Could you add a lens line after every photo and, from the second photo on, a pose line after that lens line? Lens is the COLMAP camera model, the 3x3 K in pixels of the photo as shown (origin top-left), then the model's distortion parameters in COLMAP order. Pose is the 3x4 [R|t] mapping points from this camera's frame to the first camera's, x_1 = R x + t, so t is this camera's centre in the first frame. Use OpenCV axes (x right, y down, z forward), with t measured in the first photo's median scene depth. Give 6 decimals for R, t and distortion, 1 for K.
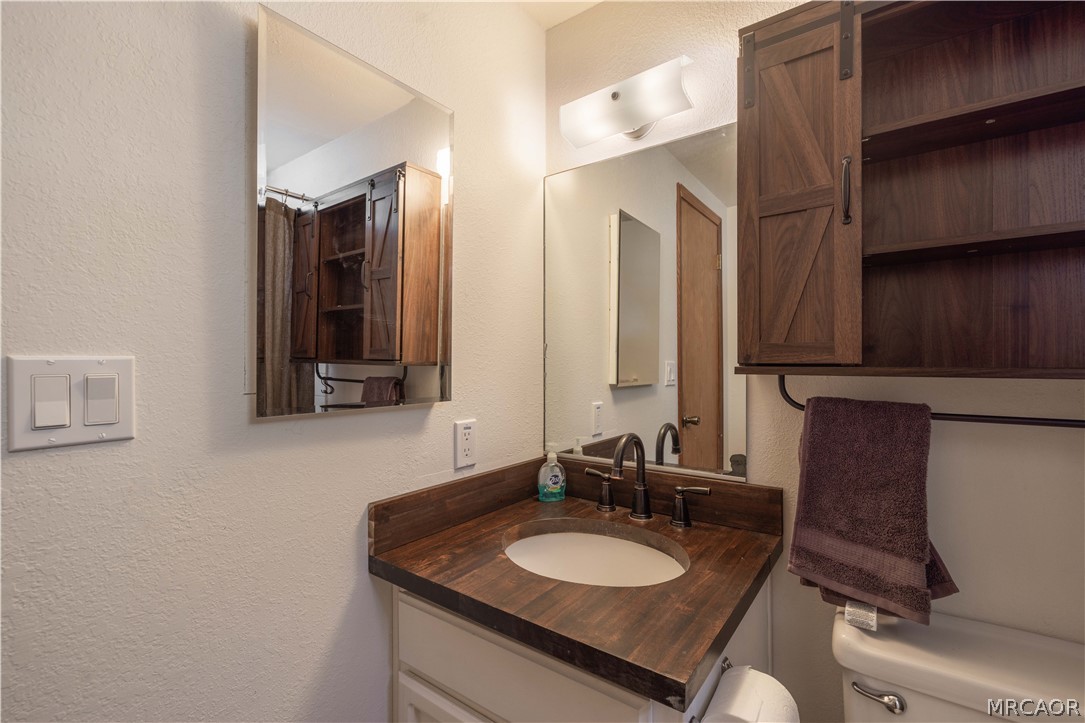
lens RADIAL K [[452.6, 0, 544.2], [0, 452.6, 354.9], [0, 0, 1]] dist [0.002693, 0.000286]
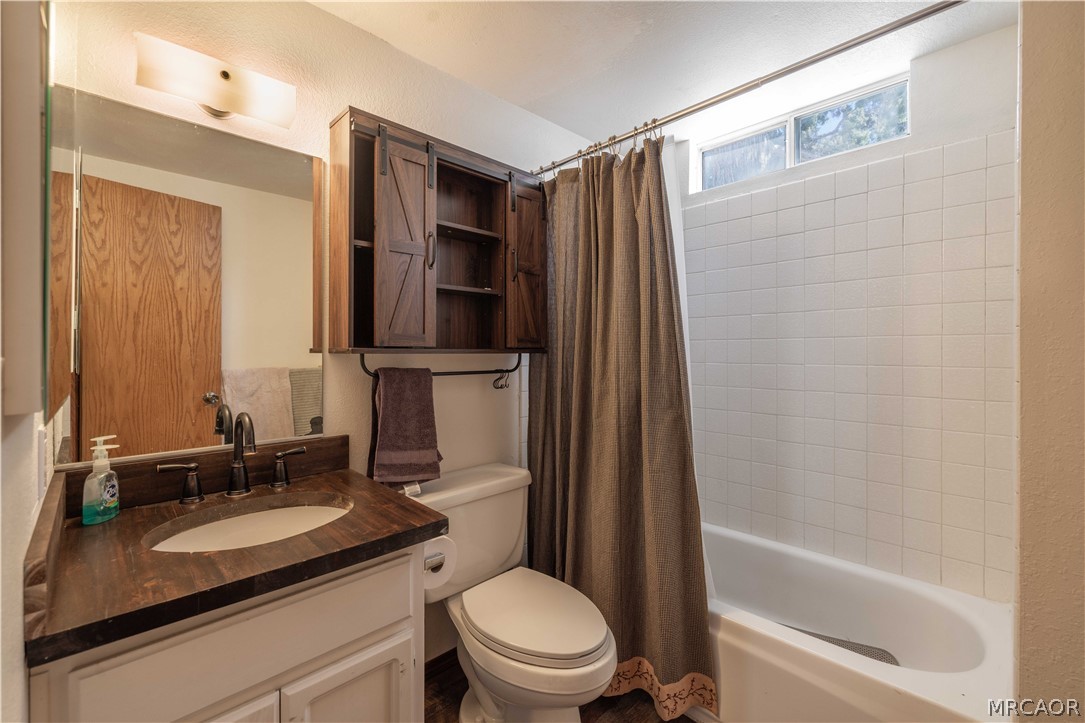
lens RADIAL K [[452.6, 0, 544.2], [0, 452.6, 354.9], [0, 0, 1]] dist [0.002693, 0.000286]
pose [[0.188149, -0.015047, 0.982025, -0.879172], [-0.027033, 0.999424, 0.020493, 0.002346], [-0.981768, -0.030402, 0.187634, 0.171508]]
